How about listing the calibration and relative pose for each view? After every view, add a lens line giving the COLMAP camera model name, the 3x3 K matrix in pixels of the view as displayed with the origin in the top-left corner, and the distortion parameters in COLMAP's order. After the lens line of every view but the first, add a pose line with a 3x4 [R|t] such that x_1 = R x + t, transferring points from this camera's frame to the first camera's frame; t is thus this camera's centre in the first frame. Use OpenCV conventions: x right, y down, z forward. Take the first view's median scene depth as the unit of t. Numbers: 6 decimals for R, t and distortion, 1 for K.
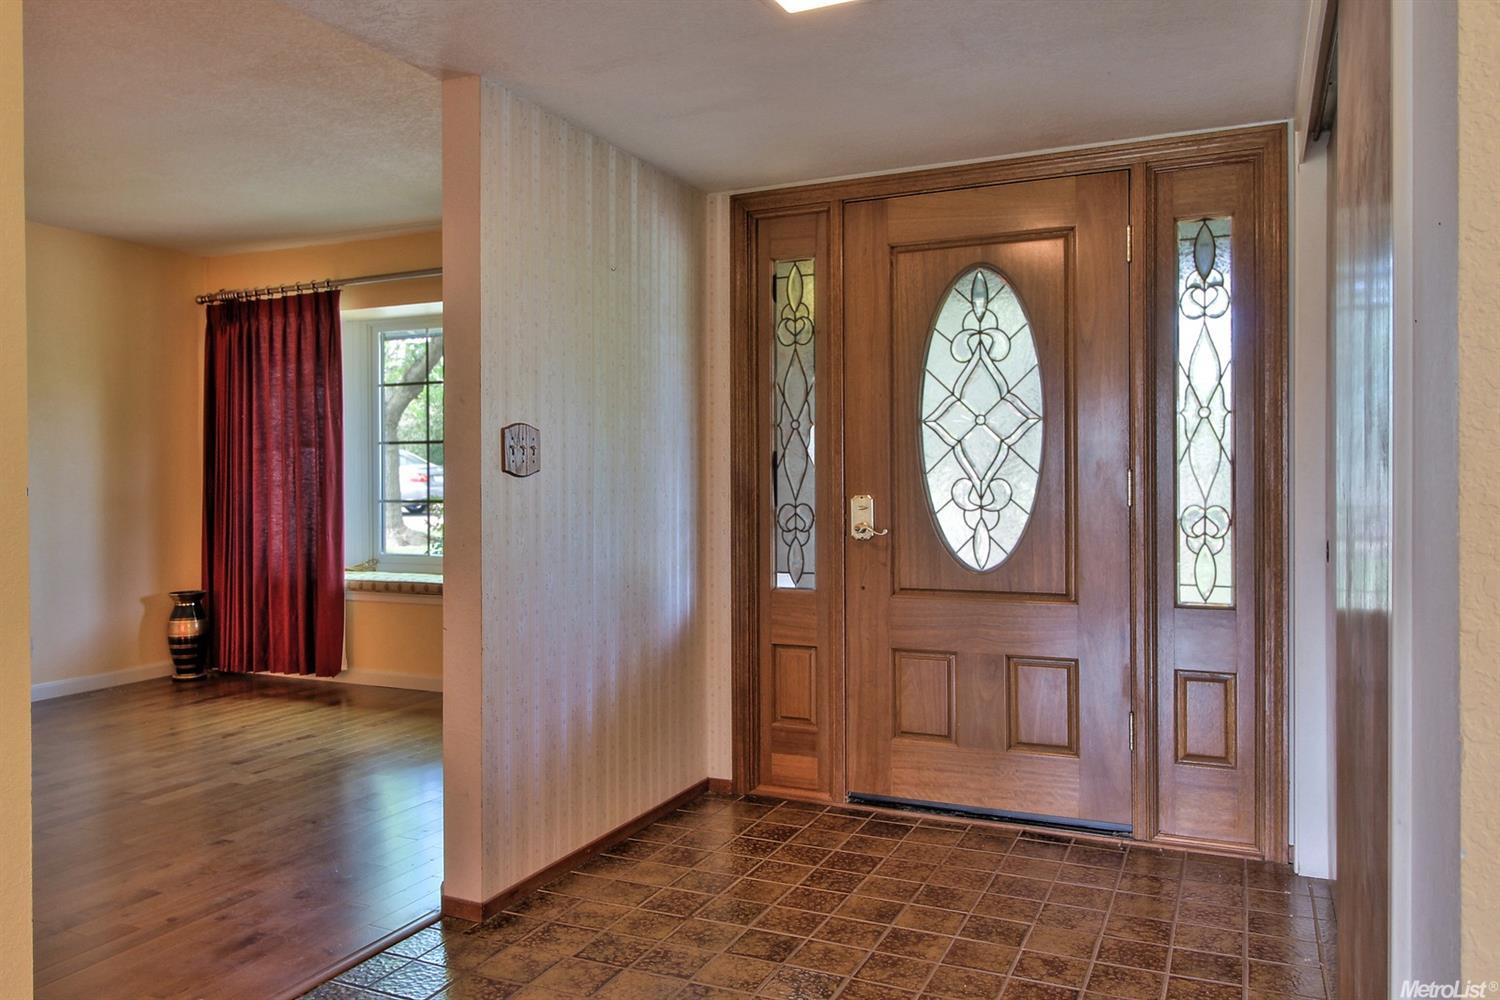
lens RADIAL K [[1078.6, 0, 750.0], [0, 1078.6, 500.0], [0, 0, 1]] dist [-0.003710, -0.001815]
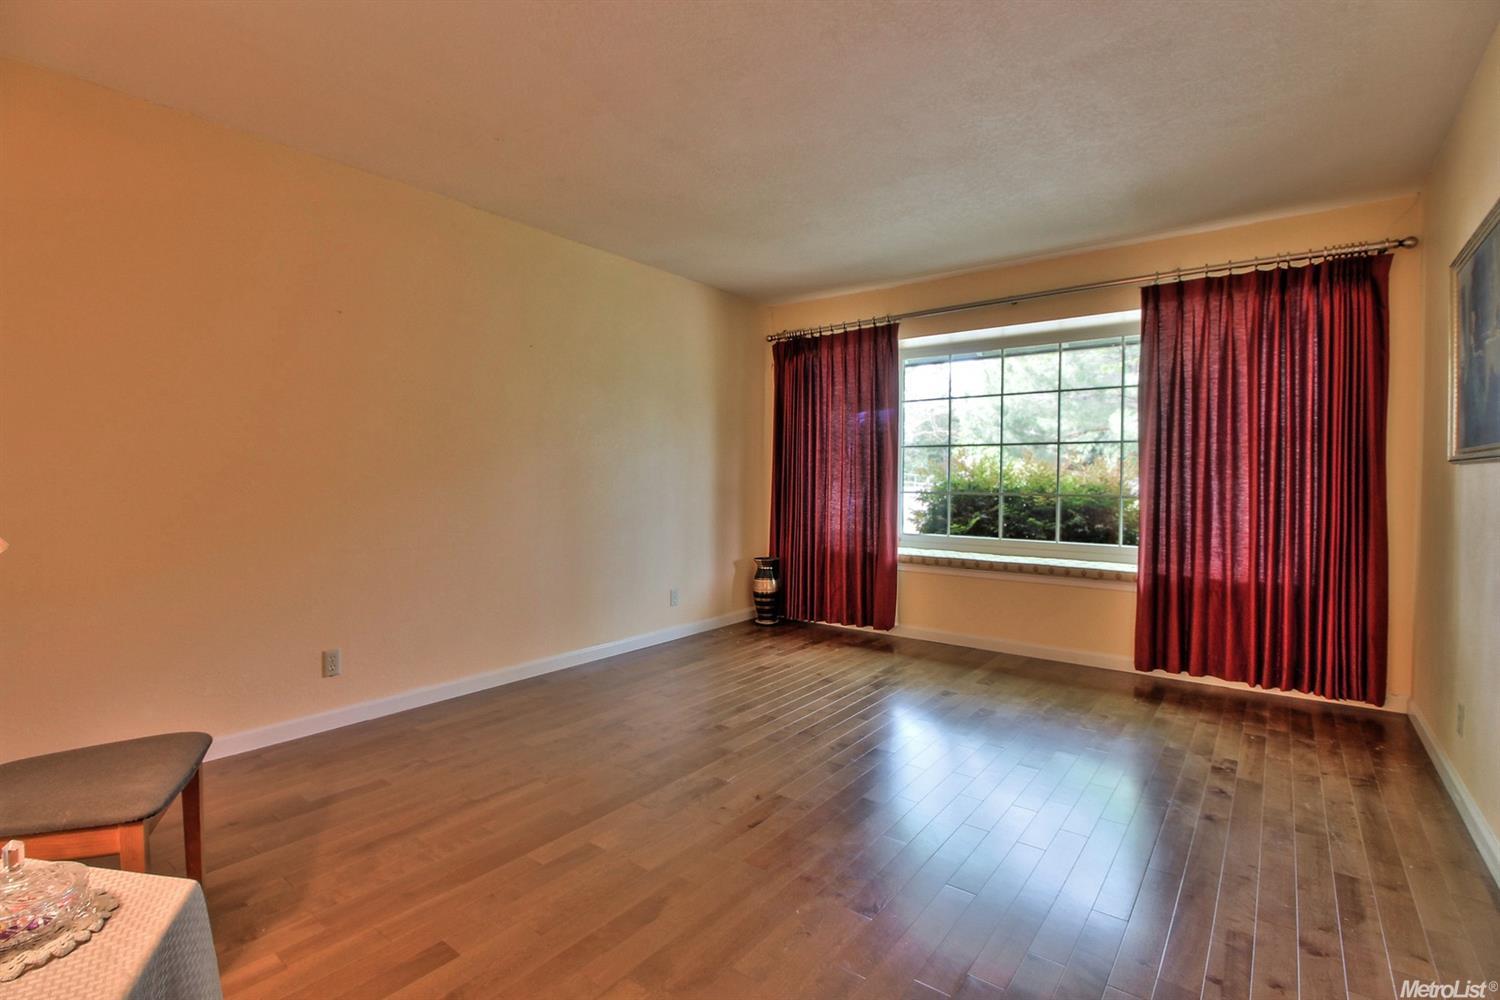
lens RADIAL K [[690.3, 0, 743.7], [0, 690.3, 489.0], [0, 0, 1]] dist [0.000532, -0.014372]
pose [[0.974060, 0.015214, -0.225777, -0.361846], [-0.014223, 0.999881, 0.006012, -0.004306], [0.225842, -0.002645, 0.974160, 0.169969]]
